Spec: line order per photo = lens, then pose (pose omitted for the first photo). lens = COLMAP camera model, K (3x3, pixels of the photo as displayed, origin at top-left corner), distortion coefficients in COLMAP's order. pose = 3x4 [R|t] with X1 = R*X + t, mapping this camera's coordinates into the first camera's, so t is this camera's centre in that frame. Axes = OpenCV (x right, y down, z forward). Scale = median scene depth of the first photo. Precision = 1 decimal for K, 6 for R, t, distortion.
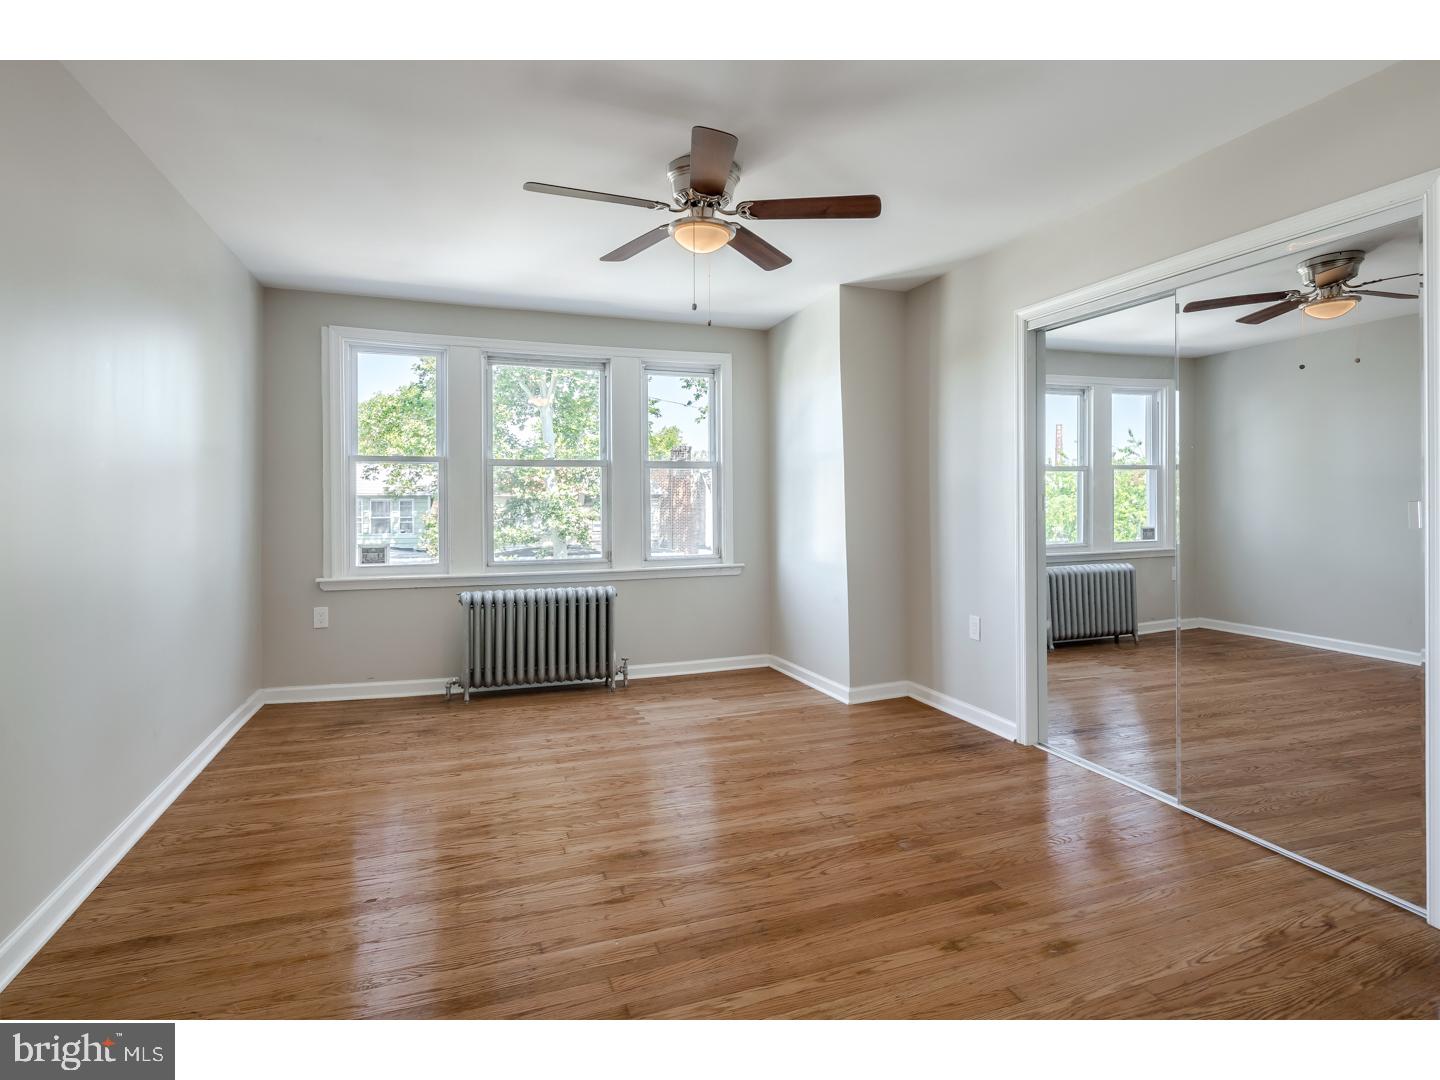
lens RADIAL K [[721.3, 0, 699.1], [0, 721.3, 496.8], [0, 0, 1]] dist [0.001789, -0.000321]
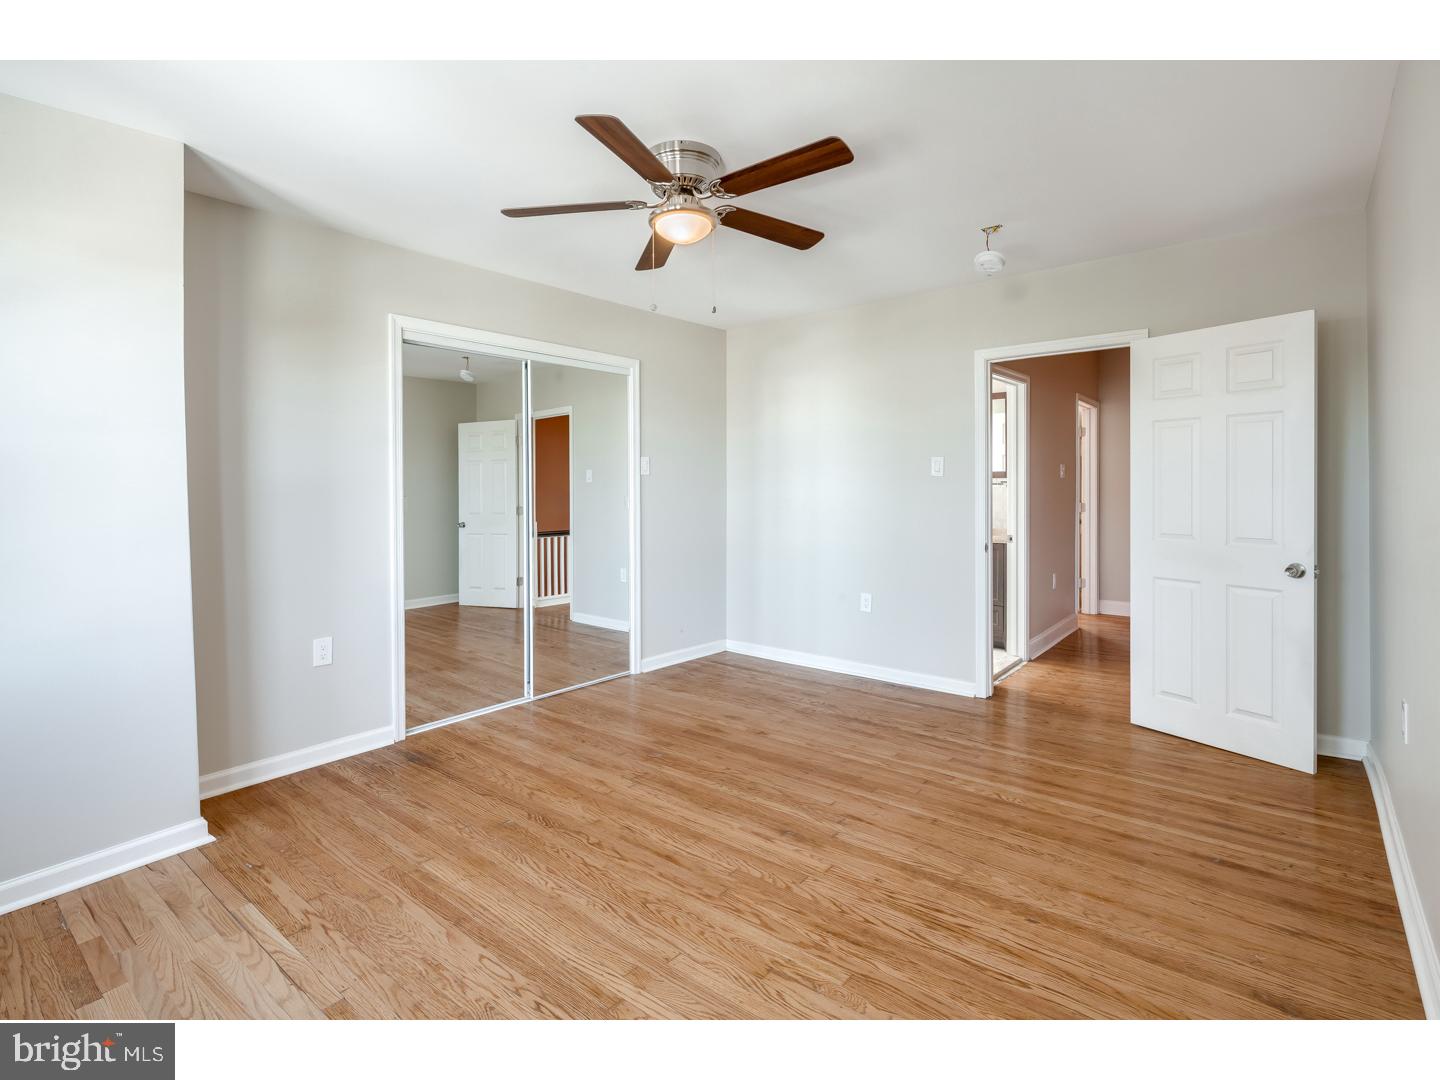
lens RADIAL K [[703.8, 0, 717.2], [0, 703.8, 489.0], [0, 0, 1]] dist [0.002368, 0.000160]
pose [[-0.526416, 0.007619, 0.850193, -0.858201], [0.011424, 0.999933, -0.001888, -0.008820], [-0.850150, 0.008719, -0.526468, 1.533388]]
